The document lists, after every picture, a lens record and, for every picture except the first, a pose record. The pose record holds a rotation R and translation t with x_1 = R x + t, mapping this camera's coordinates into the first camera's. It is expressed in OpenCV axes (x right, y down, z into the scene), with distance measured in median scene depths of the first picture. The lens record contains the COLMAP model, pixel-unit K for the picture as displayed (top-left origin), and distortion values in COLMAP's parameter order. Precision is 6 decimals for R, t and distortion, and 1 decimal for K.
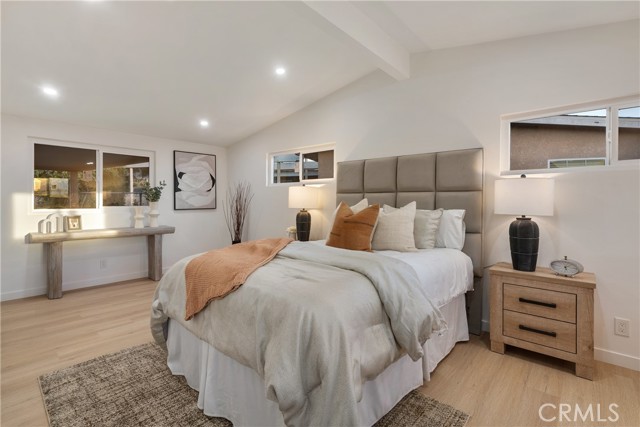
lens RADIAL K [[297.9, 0, 318.7], [0, 297.9, 205.9], [0, 0, 1]] dist [-0.001107, -0.000112]
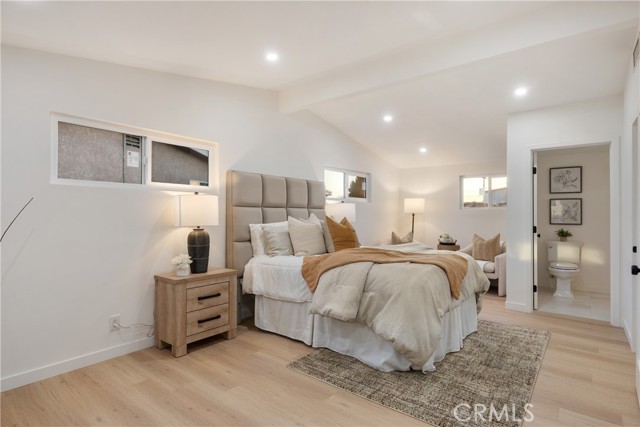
lens RADIAL K [[336.8, 0, 320.0], [0, 336.8, 213.5], [0, 0, 1]] dist [0.002306, 0.000545]
pose [[-0.054582, 0.003062, 0.998505, -0.853628], [0.008108, 0.999964, -0.002623, -0.016659], [-0.998476, 0.007952, -0.054605, 0.755278]]
